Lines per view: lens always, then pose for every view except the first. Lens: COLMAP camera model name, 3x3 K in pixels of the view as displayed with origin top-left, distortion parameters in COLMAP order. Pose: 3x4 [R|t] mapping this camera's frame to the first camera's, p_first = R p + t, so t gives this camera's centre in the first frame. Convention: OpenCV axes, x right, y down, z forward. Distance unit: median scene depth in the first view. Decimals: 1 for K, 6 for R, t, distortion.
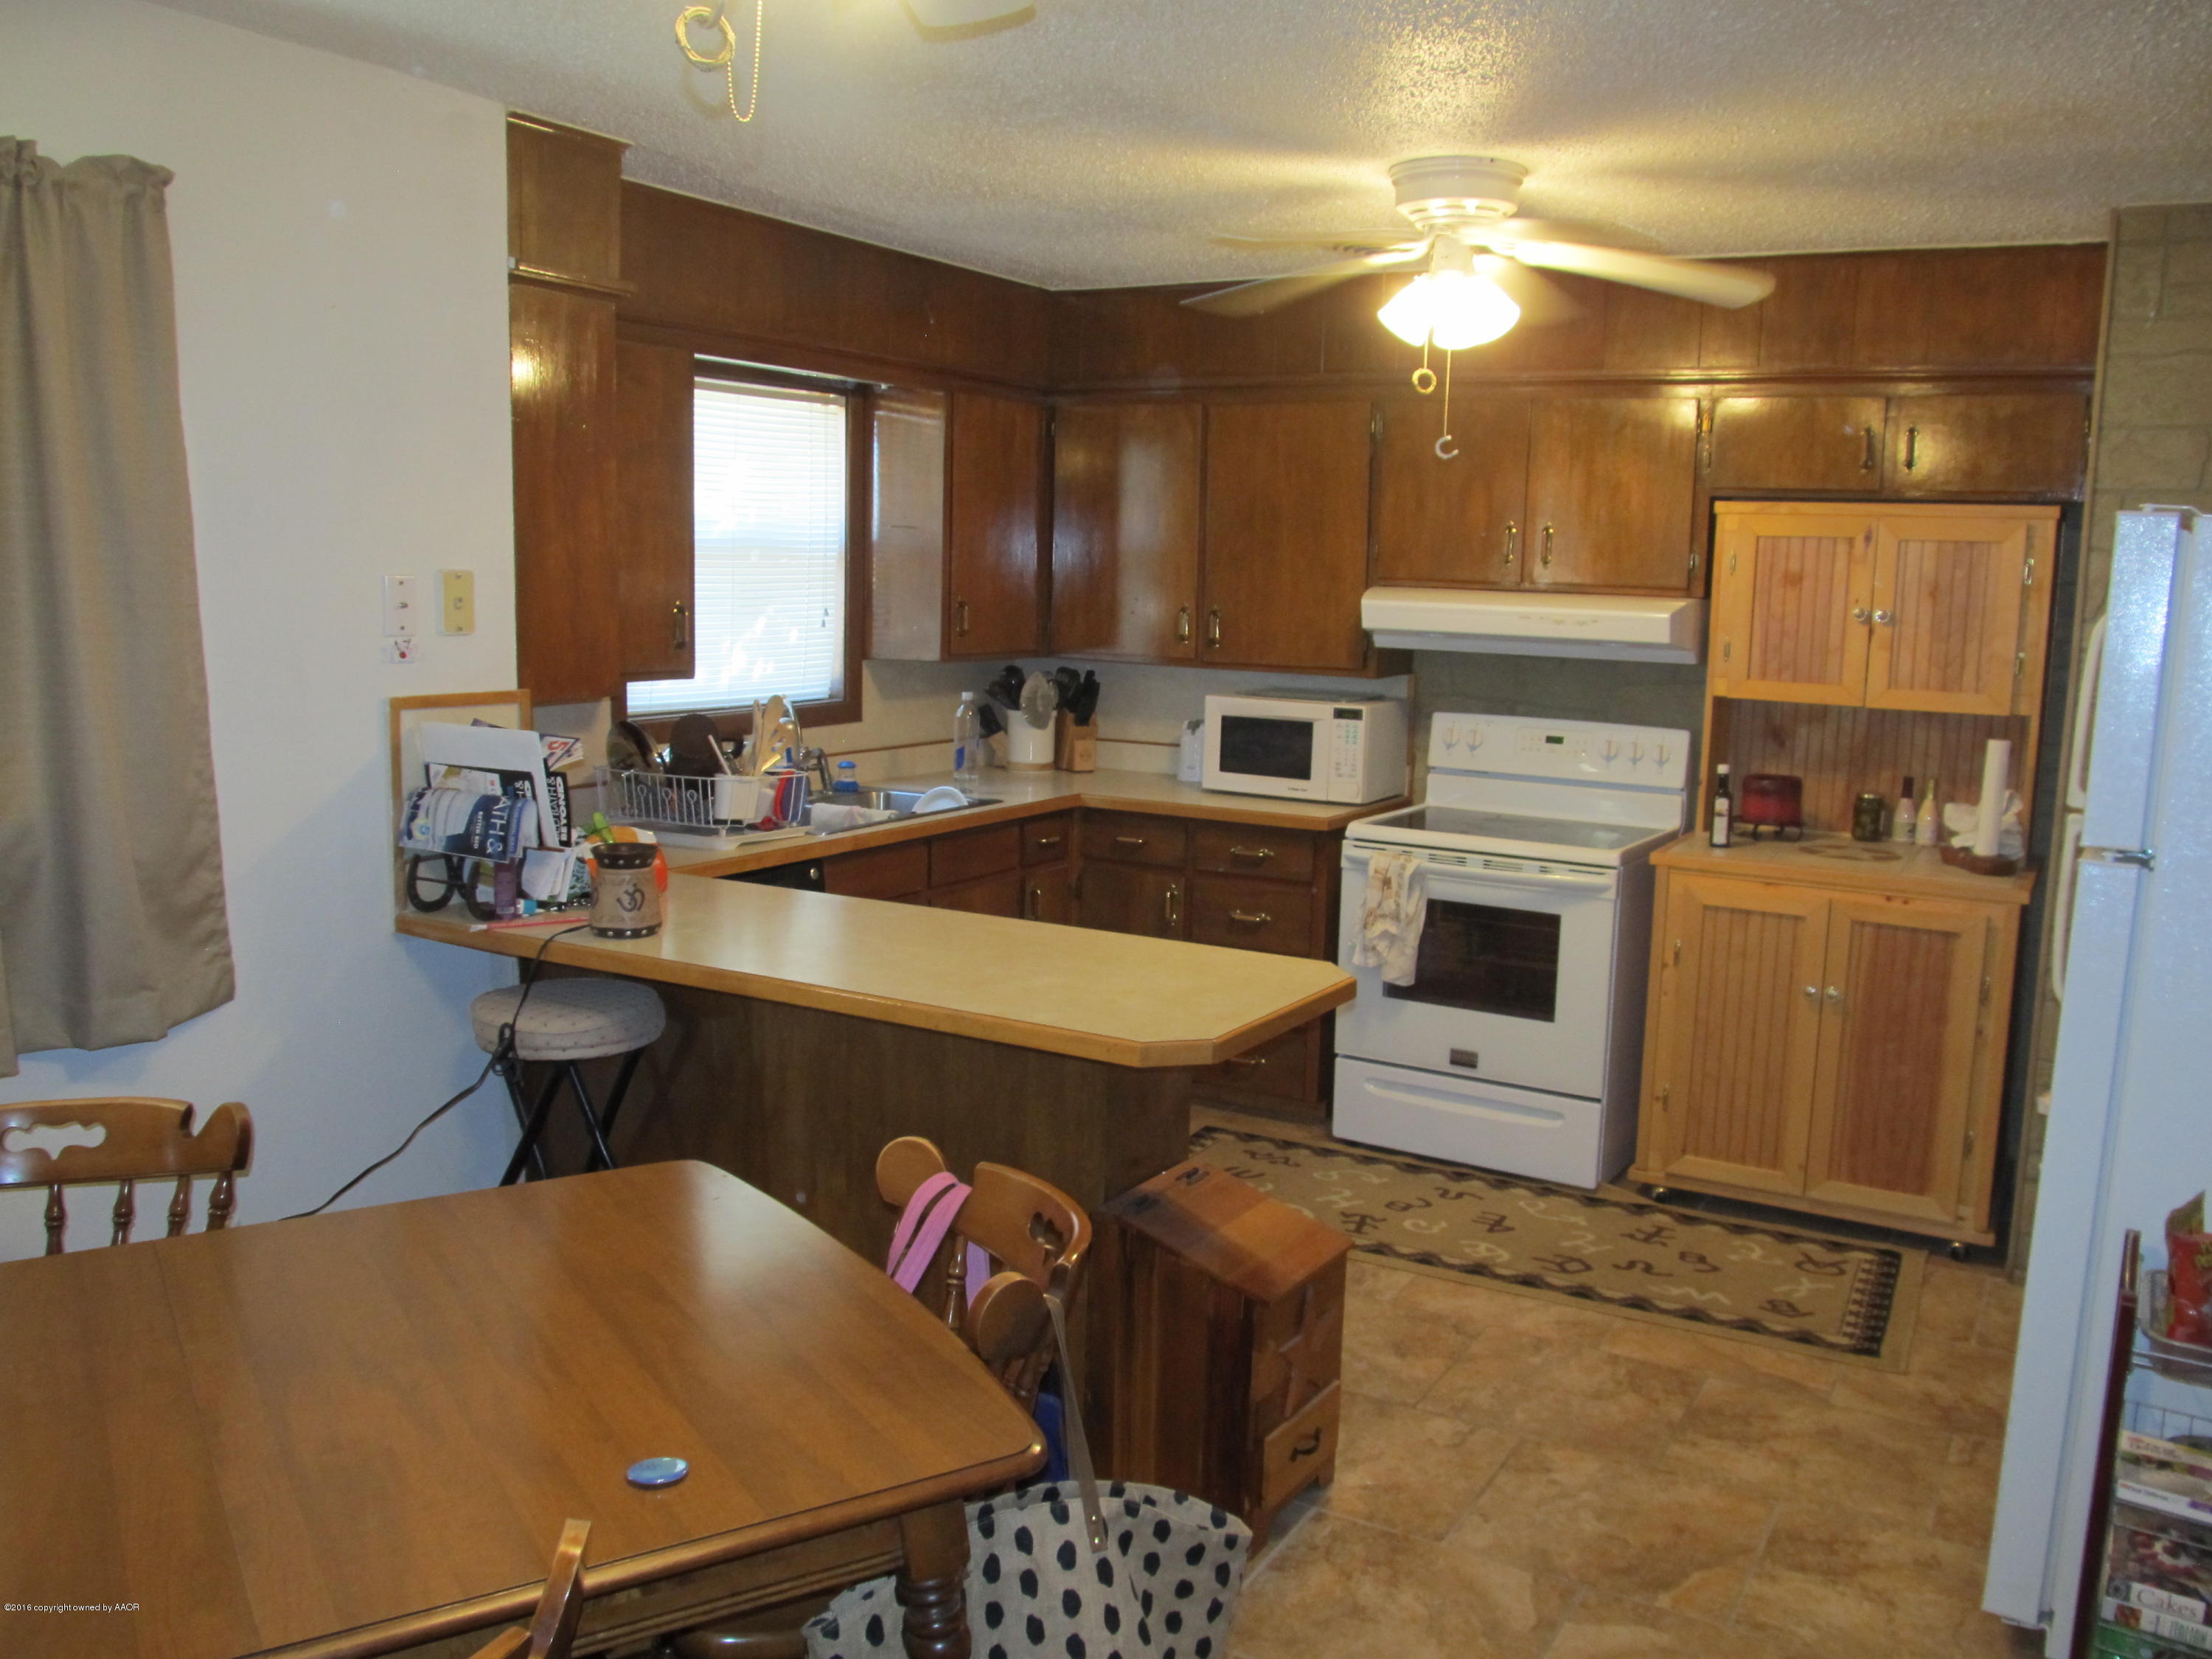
lens RADIAL K [[1846.0, 0, 1106.0], [0, 1846.0, 829.5], [0, 0, 1]] dist [-0.055847, 0.015763]
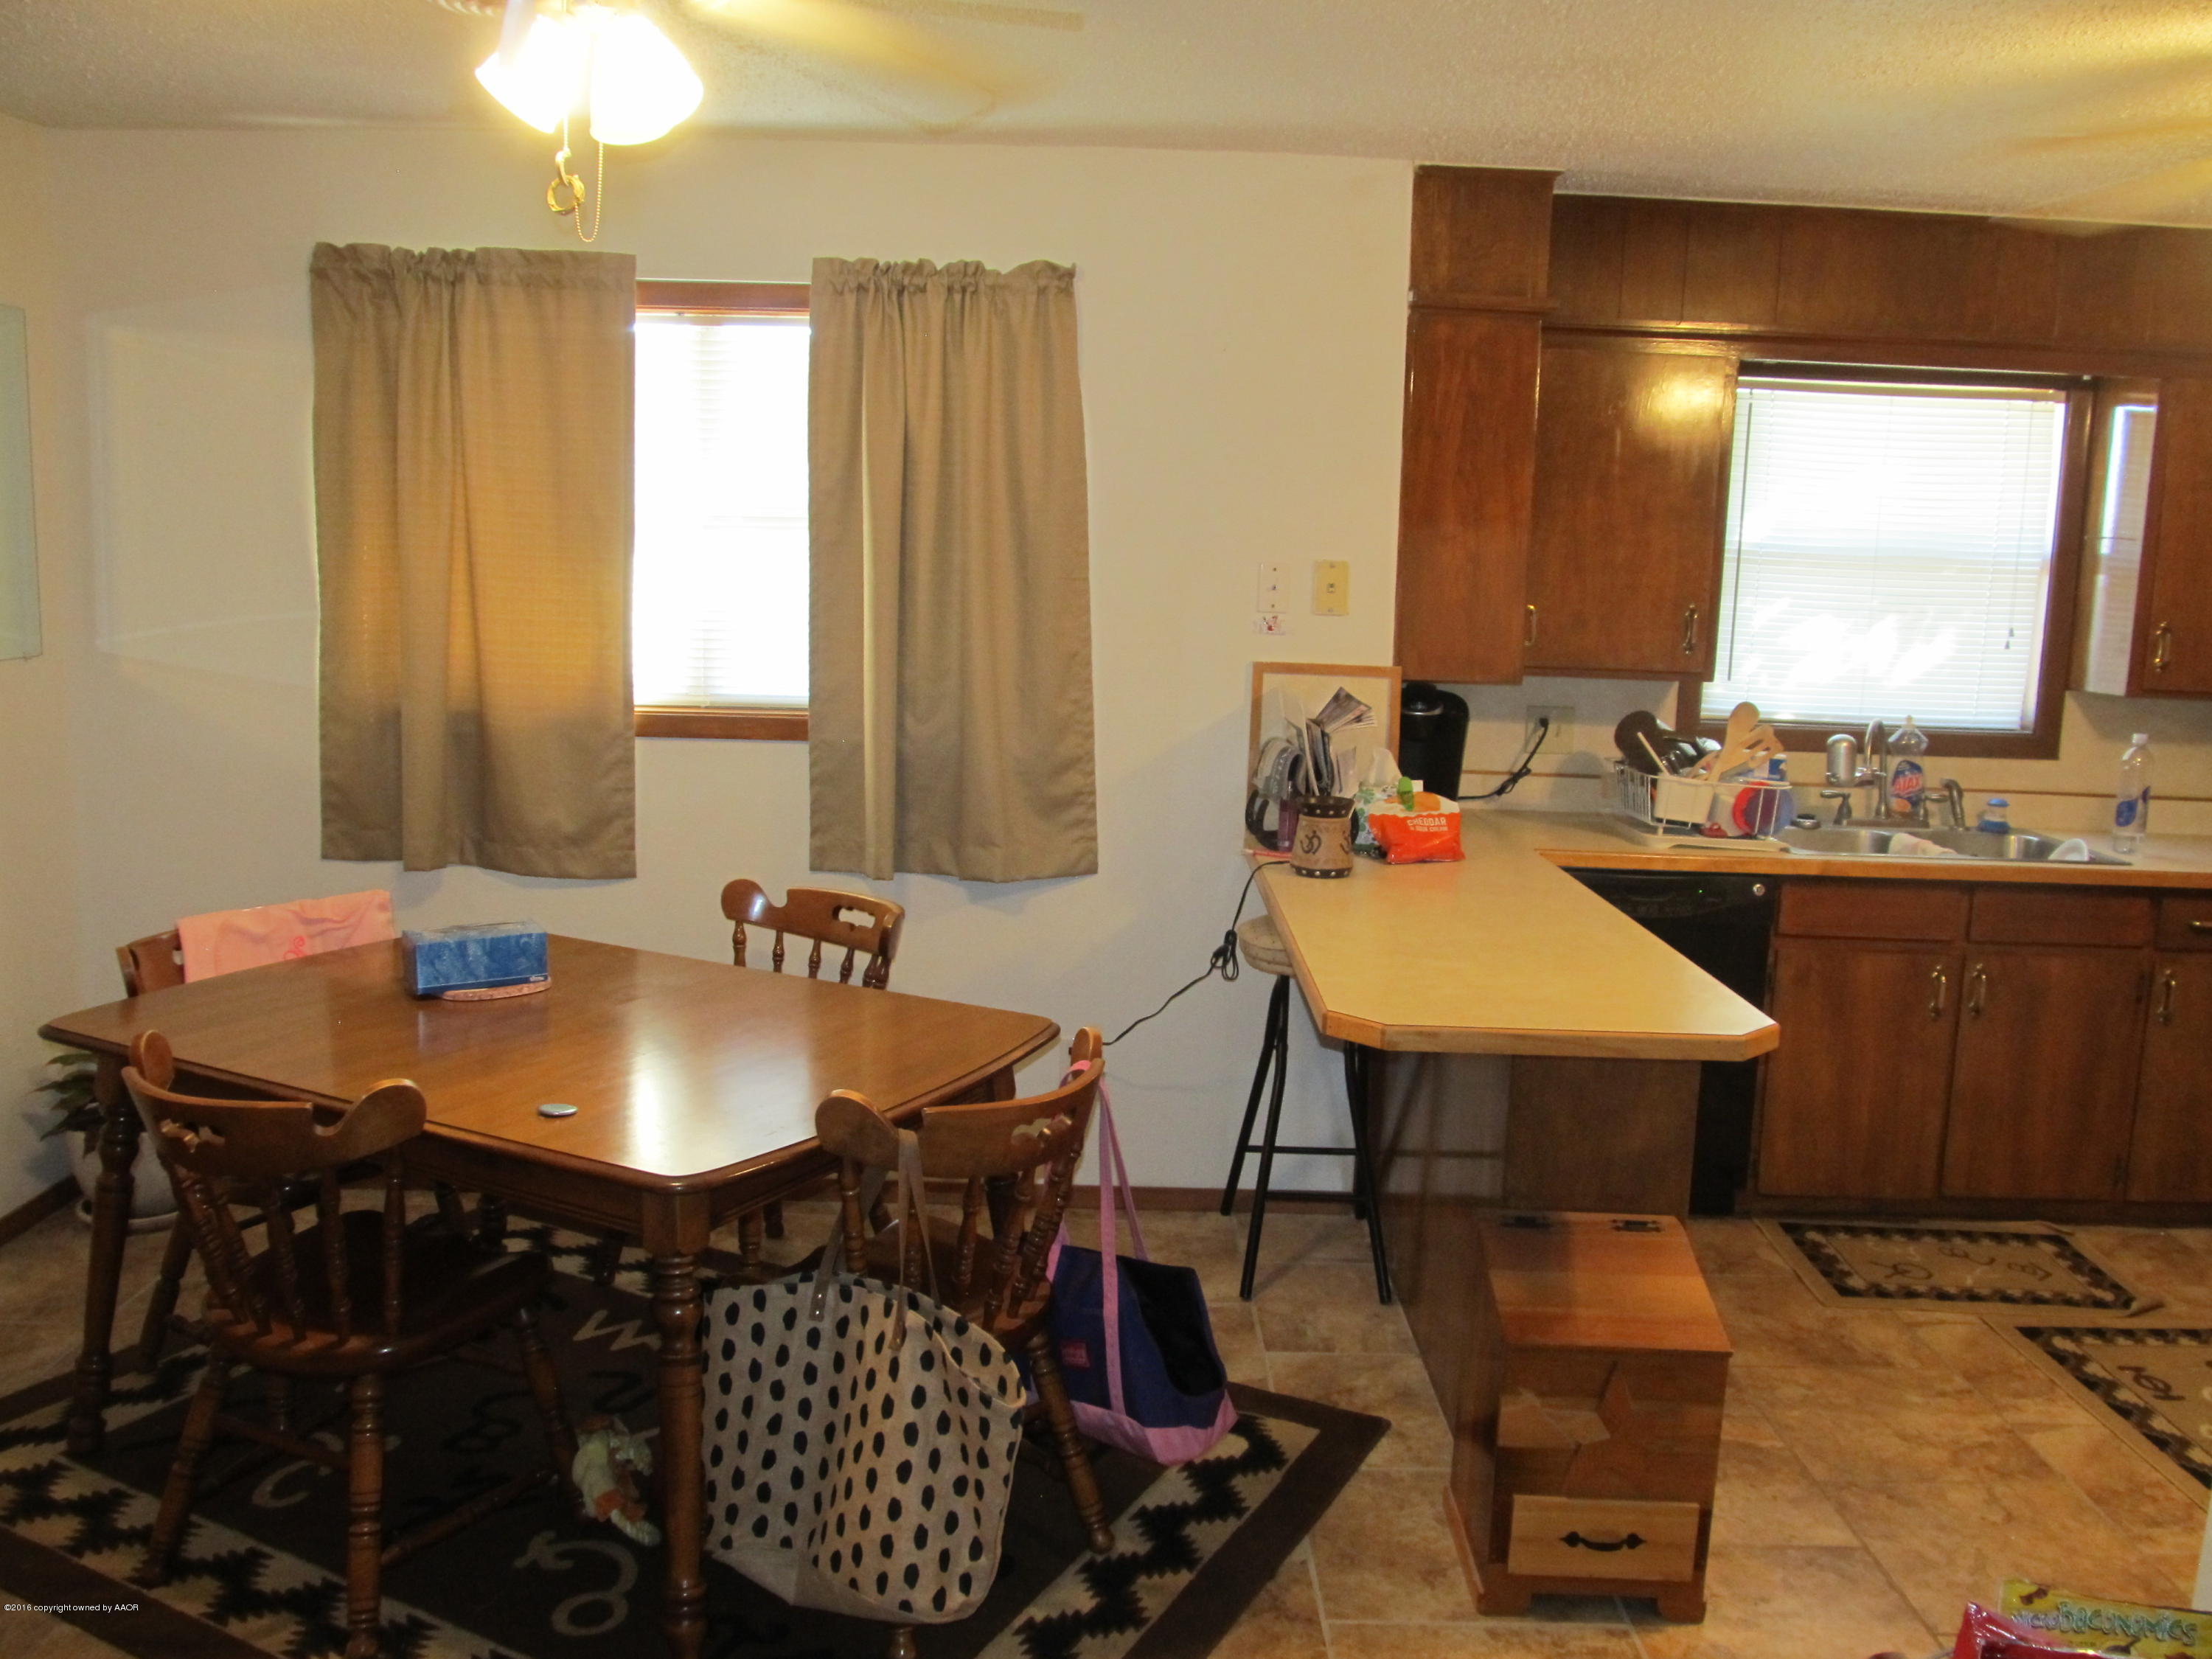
lens RADIAL K [[1846.0, 0, 1106.0], [0, 1846.0, 829.5], [0, 0, 1]] dist [-0.055847, 0.015763]
pose [[0.500188, 0.125223, -0.856814, 0.635335], [-0.144860, 0.987645, 0.059778, -0.019612], [0.853714, 0.094218, 0.512148, 0.282131]]
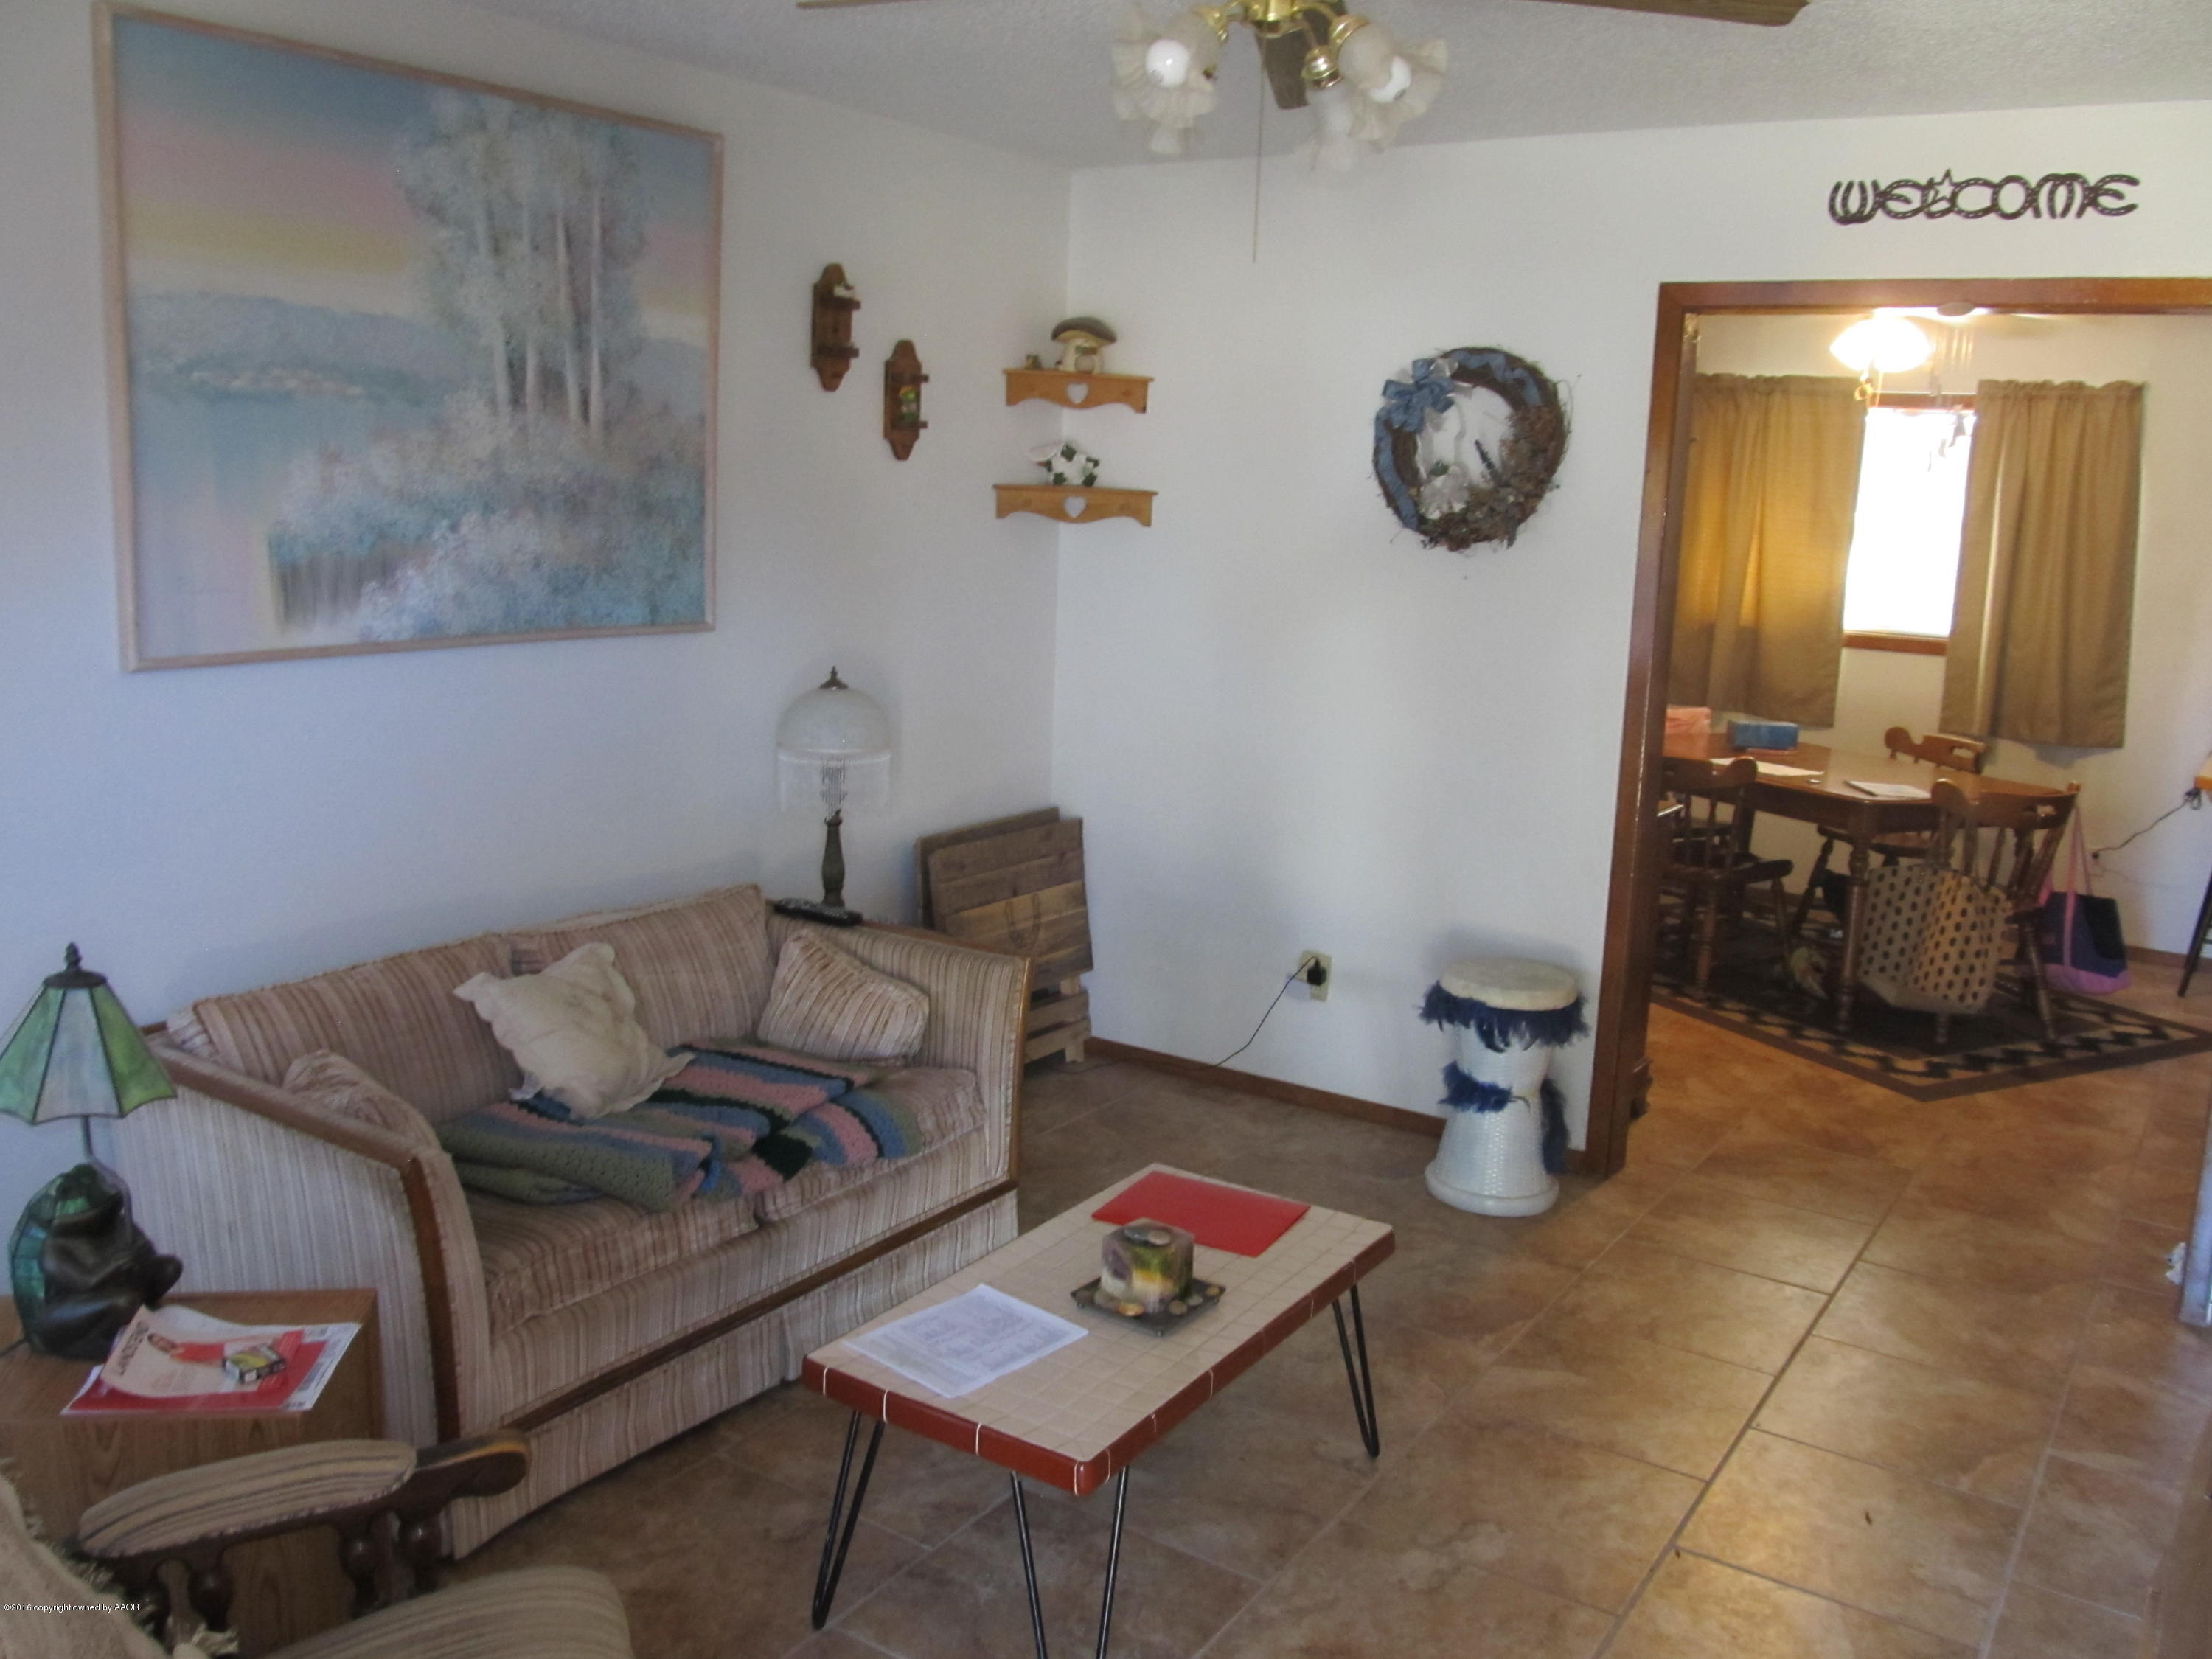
lens RADIAL K [[1846.0, 0, 1106.0], [0, 1846.0, 829.5], [0, 0, 1]] dist [-0.055847, 0.015763]
pose [[-0.071507, 0.154010, -0.985478, 1.587353], [-0.191373, 0.967534, 0.165092, 0.052111], [0.978909, 0.200399, -0.039712, -0.065352]]
